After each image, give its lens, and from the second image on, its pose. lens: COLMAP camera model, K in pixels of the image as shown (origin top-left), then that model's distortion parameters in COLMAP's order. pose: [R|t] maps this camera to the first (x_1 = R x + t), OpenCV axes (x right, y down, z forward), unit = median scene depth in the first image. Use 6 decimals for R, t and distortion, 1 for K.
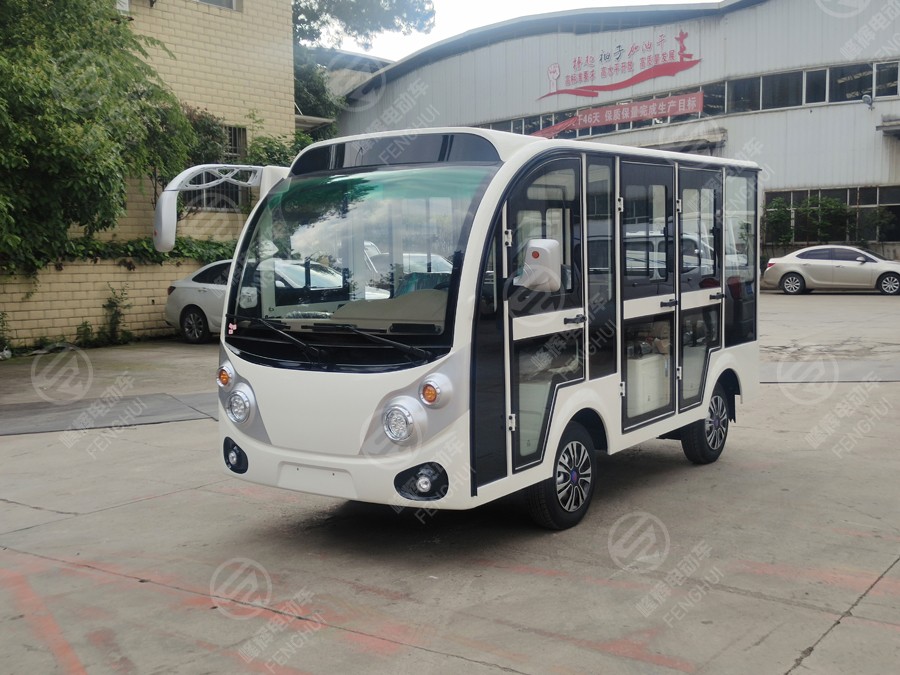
lens RADIAL K [[1053.0, 0, 450.0], [0, 1053.0, 337.5], [0, 0, 1]] dist [0.003684, 0.009265]
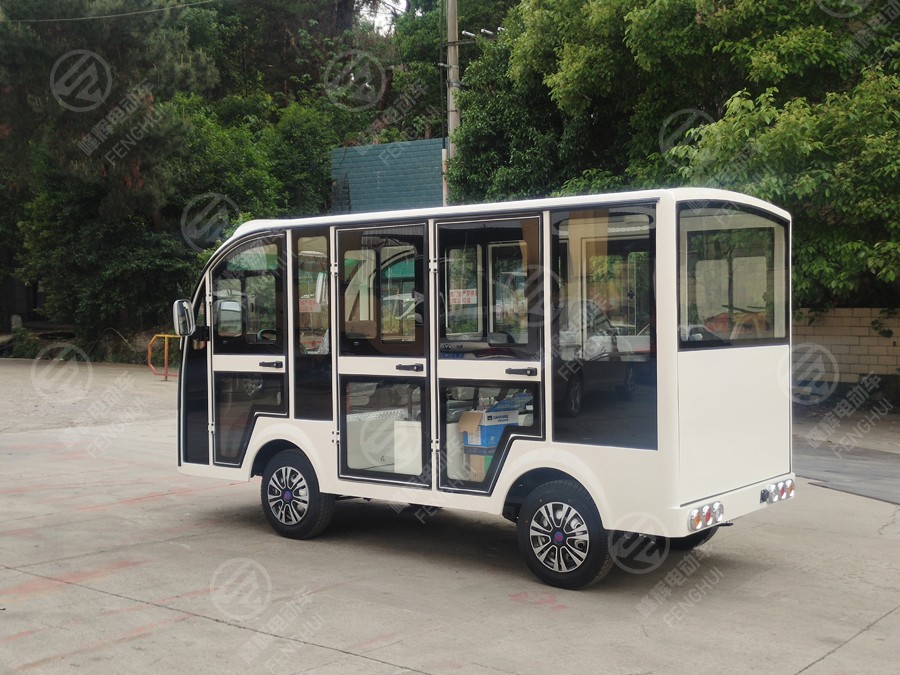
lens RADIAL K [[1160.5, 0, 450.0], [0, 1160.5, 337.5], [0, 0, 1]] dist [0.007597, 0.000942]
pose [[-0.036264, 0.045951, -0.998285, 1.434400], [-0.087967, 0.994918, 0.048991, -0.130349], [0.995463, 0.089592, -0.032038, 1.214600]]
